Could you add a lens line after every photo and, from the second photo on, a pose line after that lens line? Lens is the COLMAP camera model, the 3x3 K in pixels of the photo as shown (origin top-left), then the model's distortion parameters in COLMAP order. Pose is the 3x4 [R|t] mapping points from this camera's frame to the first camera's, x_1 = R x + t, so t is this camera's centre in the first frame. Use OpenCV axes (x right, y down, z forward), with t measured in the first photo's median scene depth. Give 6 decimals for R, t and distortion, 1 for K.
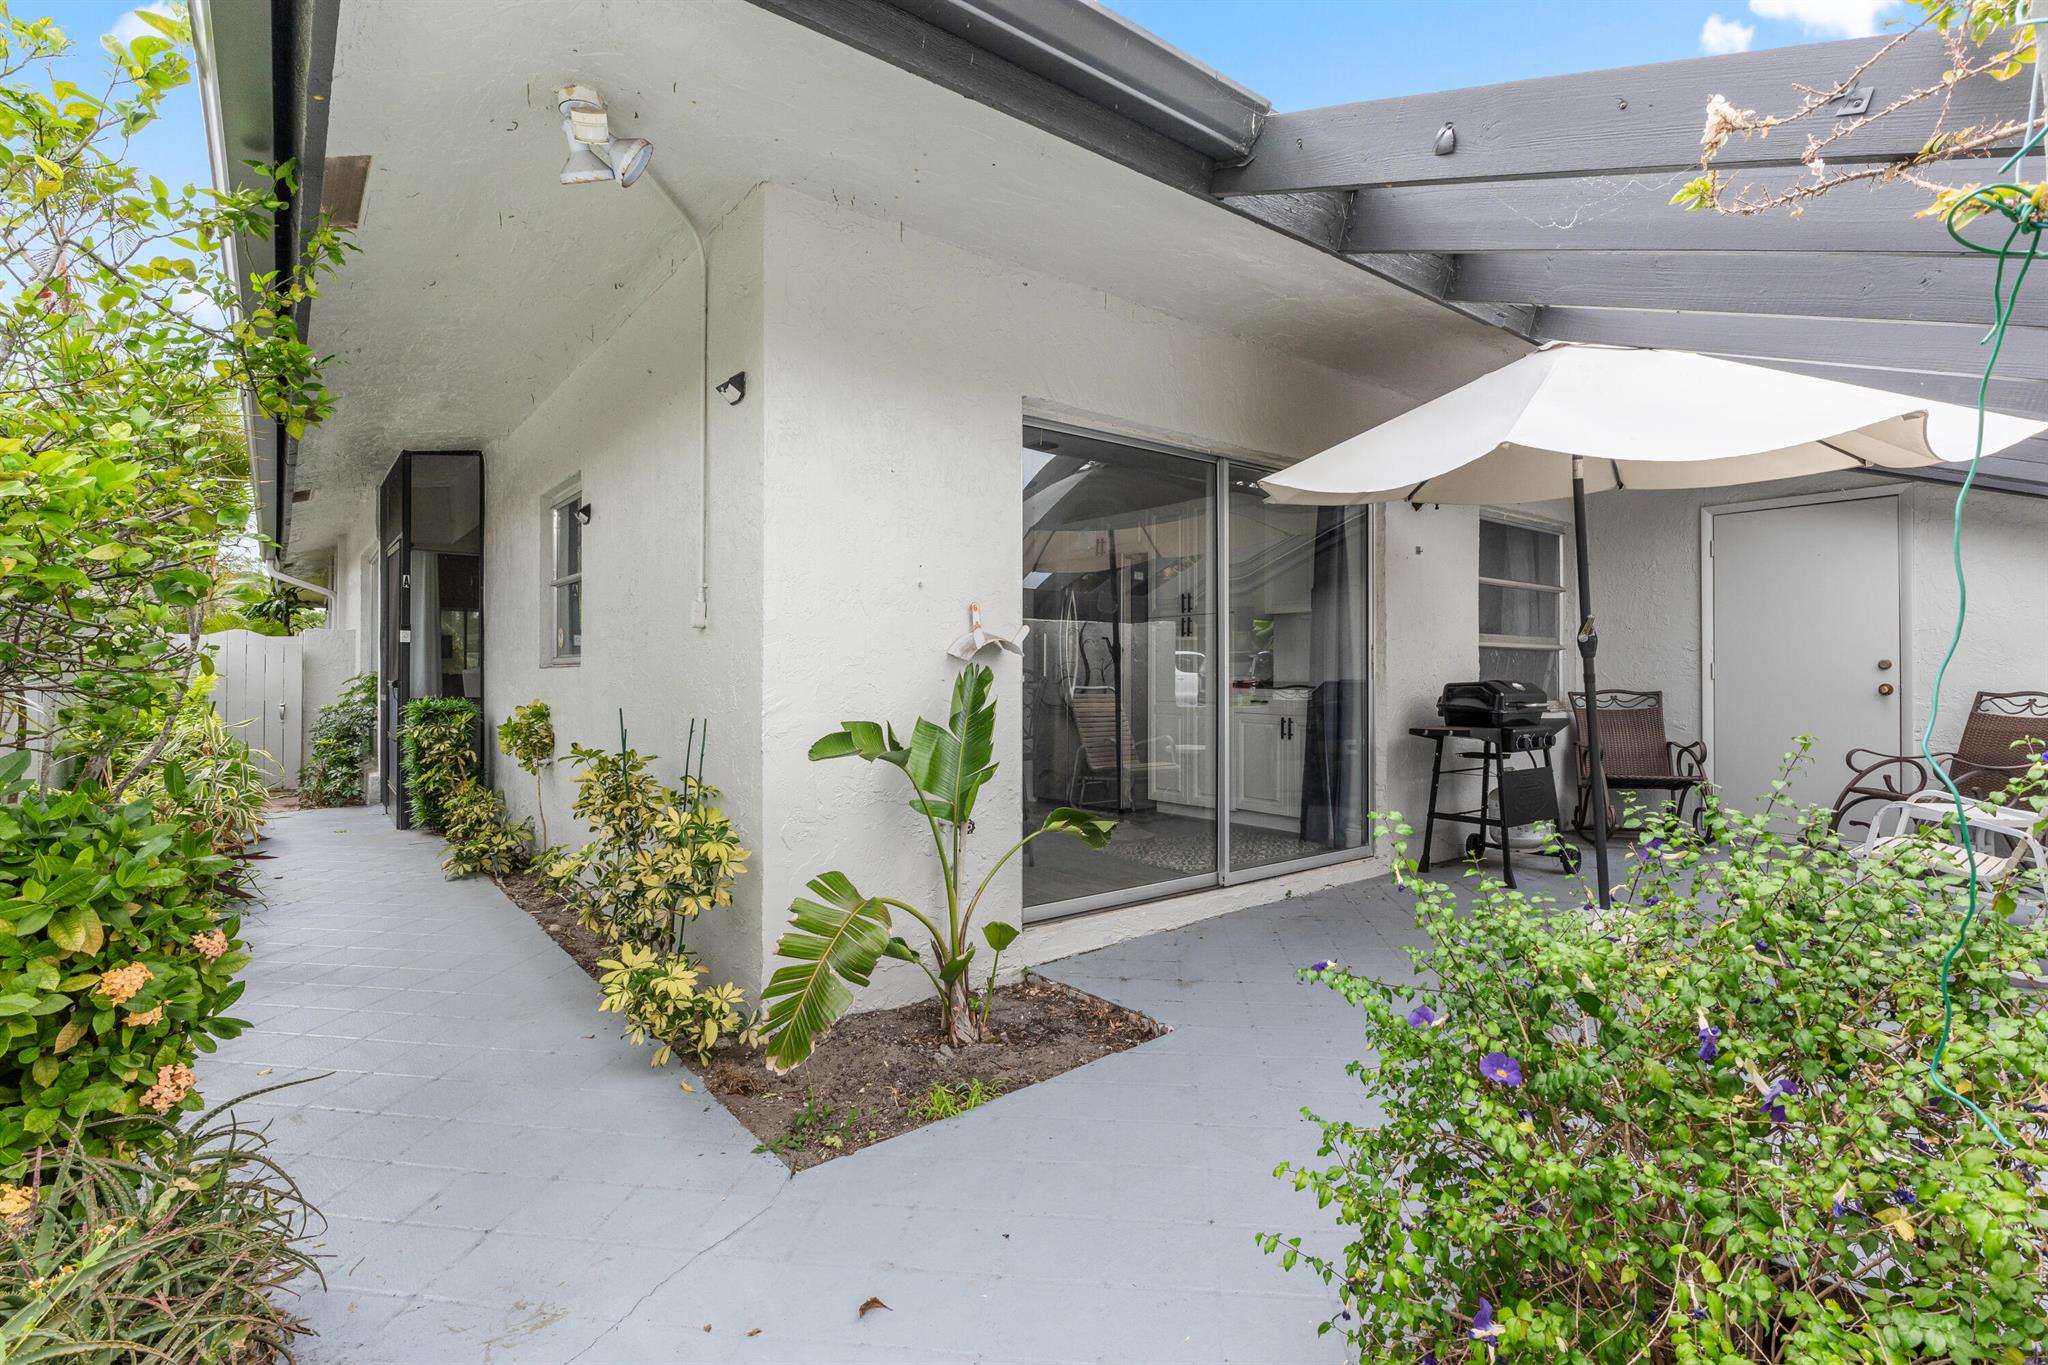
lens RADIAL K [[970.4, 0, 1018.3], [0, 970.4, 672.6], [0, 0, 1]] dist [0.000149, -0.000790]
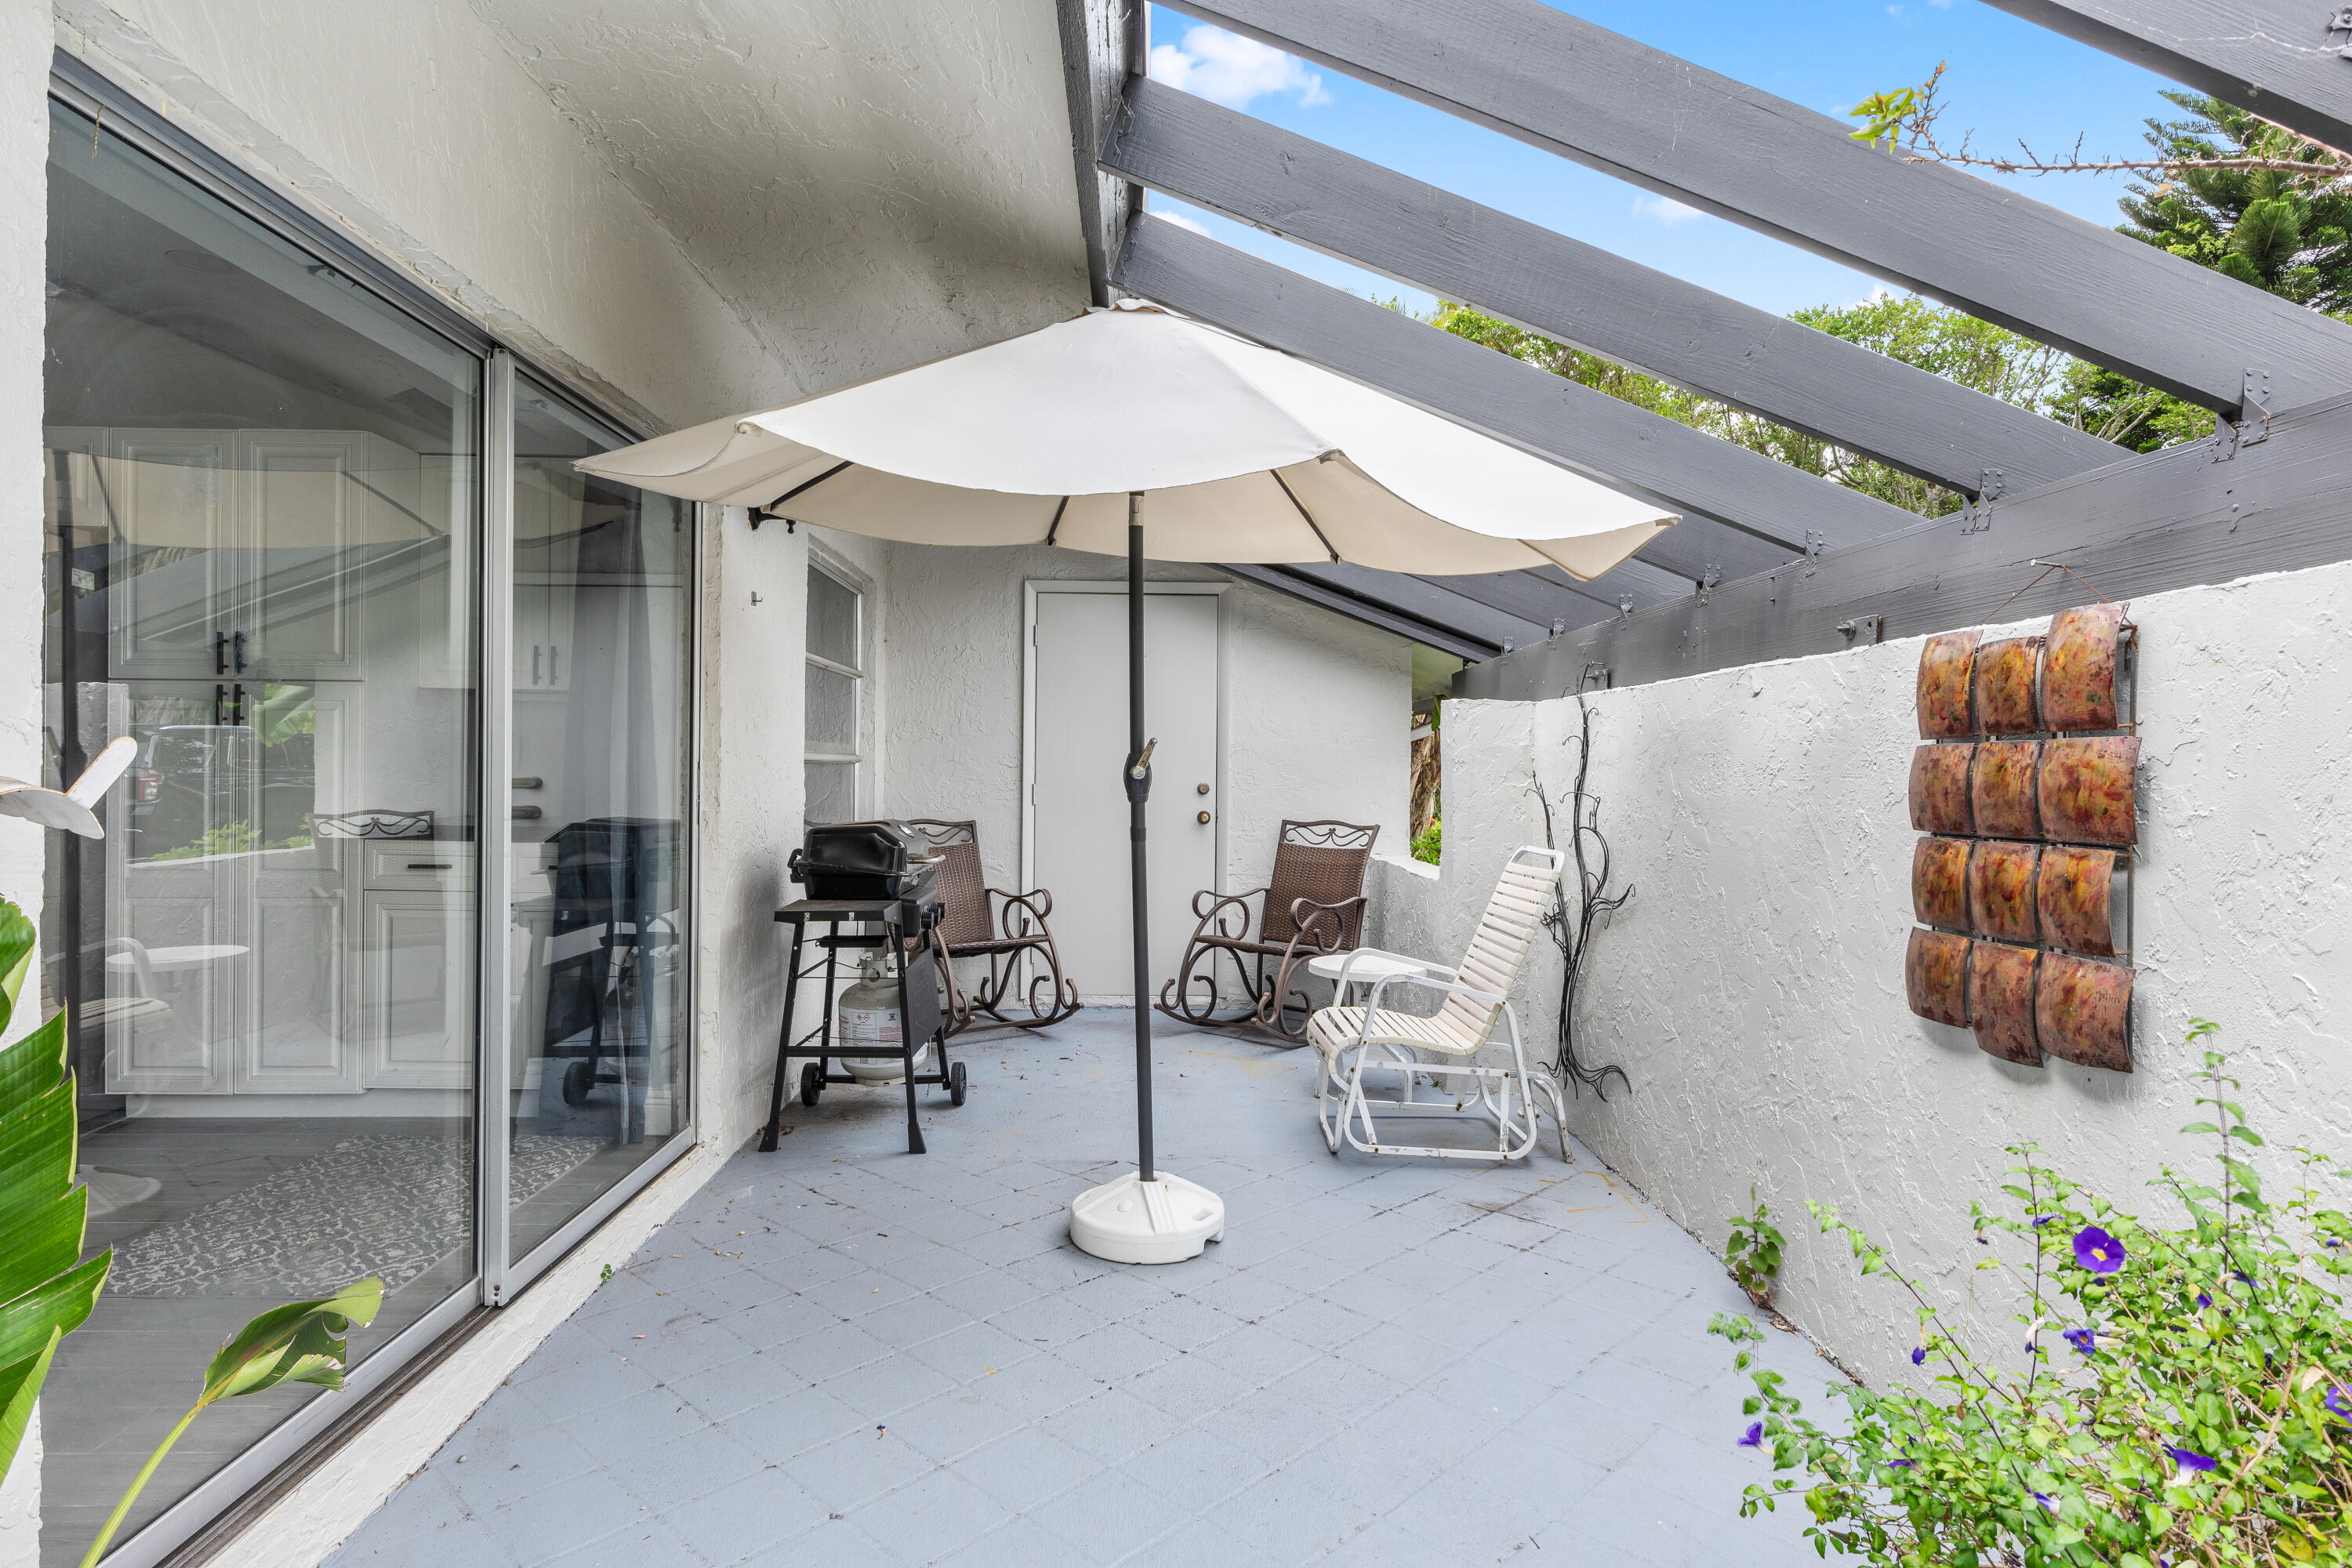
lens RADIAL K [[1333.1, 0, 1177.4], [0, 1333.1, 768.2], [0, 0, 1]] dist [-0.003583, -0.000925]
pose [[0.583354, 0.005649, 0.812198, -0.084189], [-0.011961, 0.999927, 0.001637, -0.027187], [-0.812130, -0.010670, 0.583379, 0.309964]]
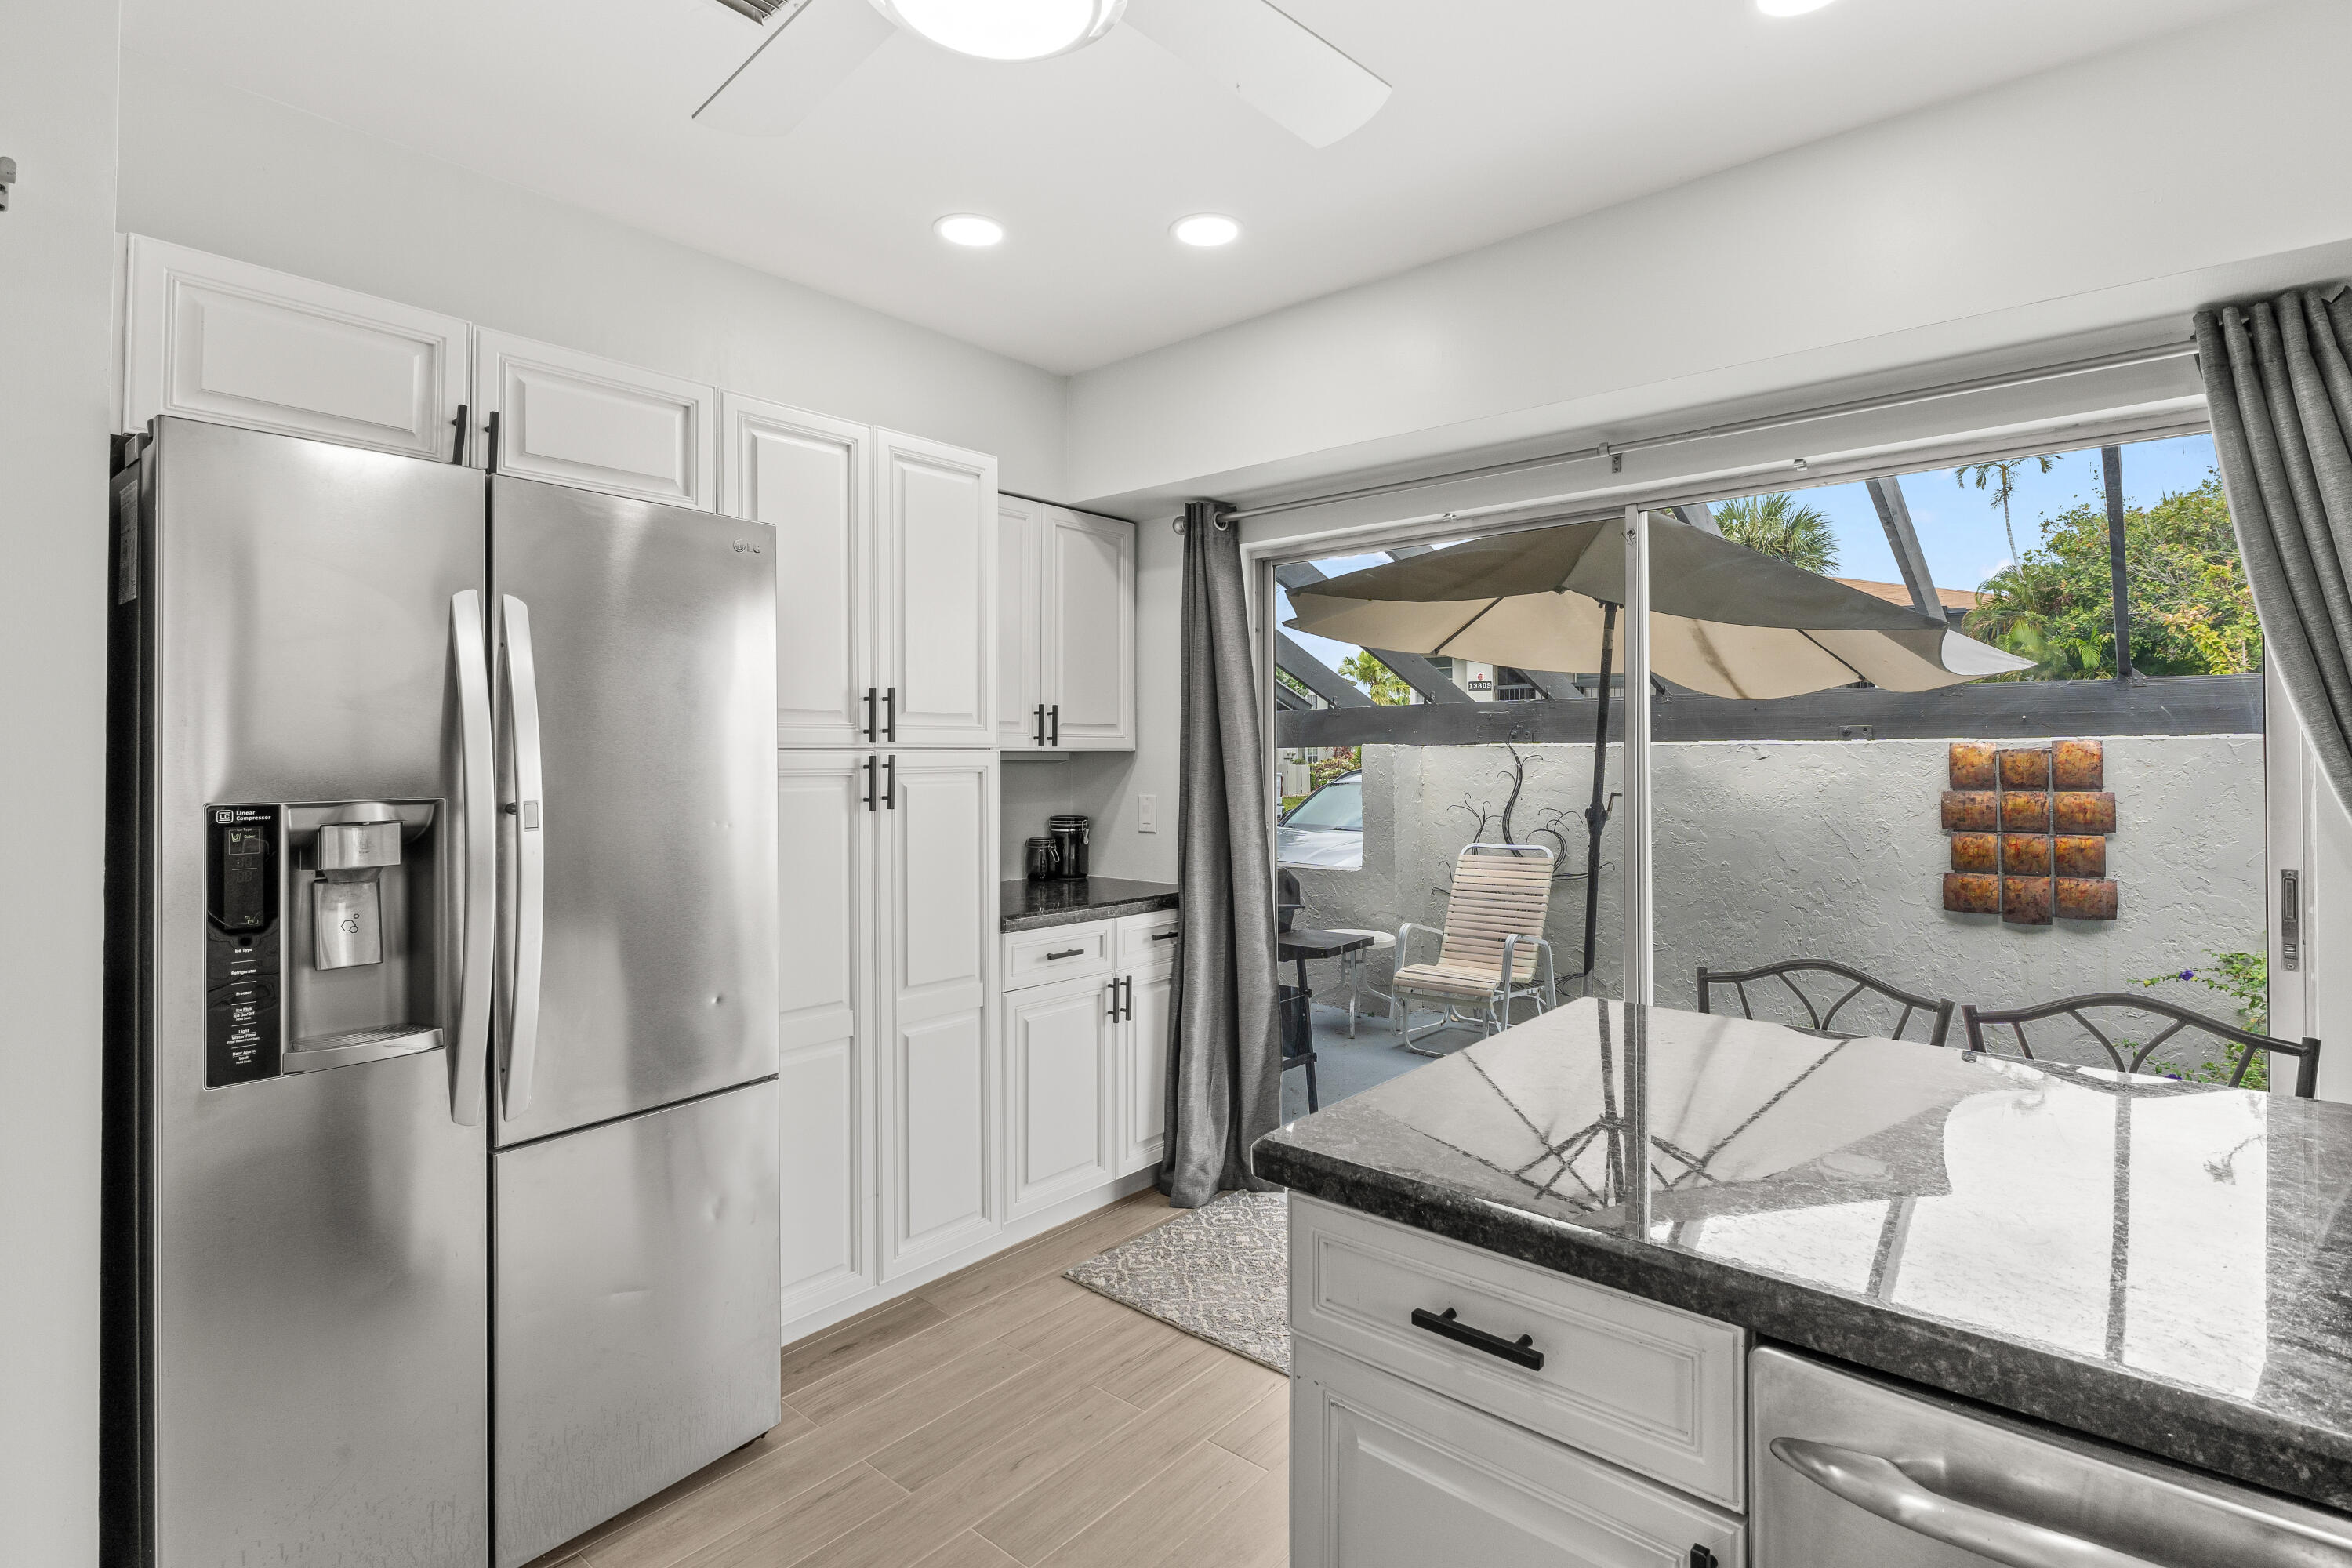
lens RADIAL K [[1124.9, 0, 1188.2], [0, 1124.9, 754.0], [0, 0, 1]] dist [-0.003367, 0.000242]
pose [[-0.196436, 0.007704, 0.980486, -0.274601], [0.003949, 0.999967, -0.007066, -0.059017], [-0.980509, 0.002483, -0.196460, 1.050286]]
